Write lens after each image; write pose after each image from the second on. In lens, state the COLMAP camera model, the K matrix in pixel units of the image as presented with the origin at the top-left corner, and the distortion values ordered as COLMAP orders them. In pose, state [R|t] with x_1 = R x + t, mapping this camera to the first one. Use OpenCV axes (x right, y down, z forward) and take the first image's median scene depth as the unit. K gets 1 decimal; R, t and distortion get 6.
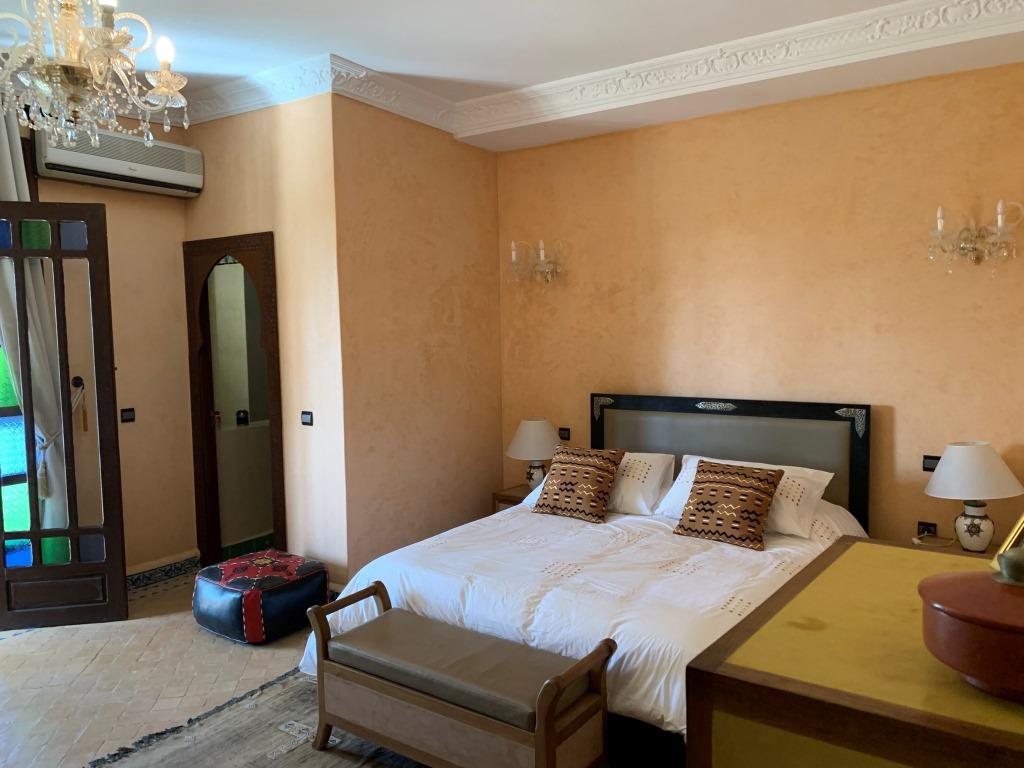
lens RADIAL K [[778.1, 0, 515.9], [0, 778.1, 378.0], [0, 0, 1]] dist [0.022143, -0.014165]
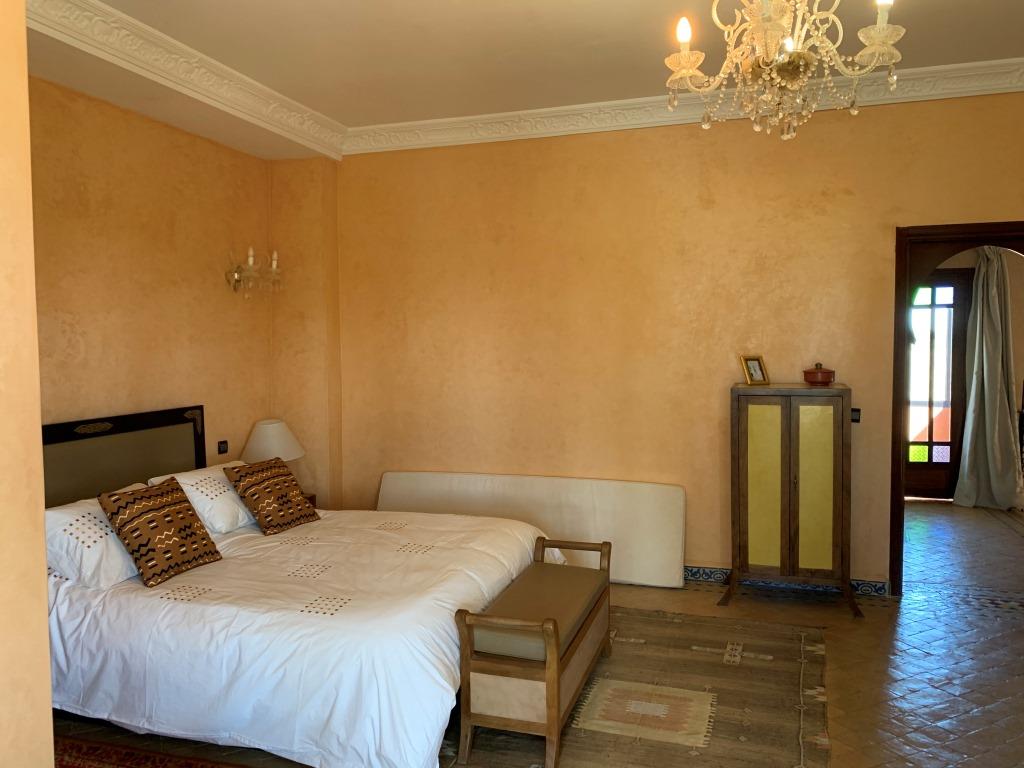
lens RADIAL K [[778.1, 0, 515.3], [0, 778.1, 387.6], [0, 0, 1]] dist [0.022143, -0.014165]
pose [[-0.310210, -0.040679, 0.949797, -0.781288], [0.082005, 0.994215, 0.069365, -0.033195], [-0.947125, 0.099406, -0.305080, 0.909238]]
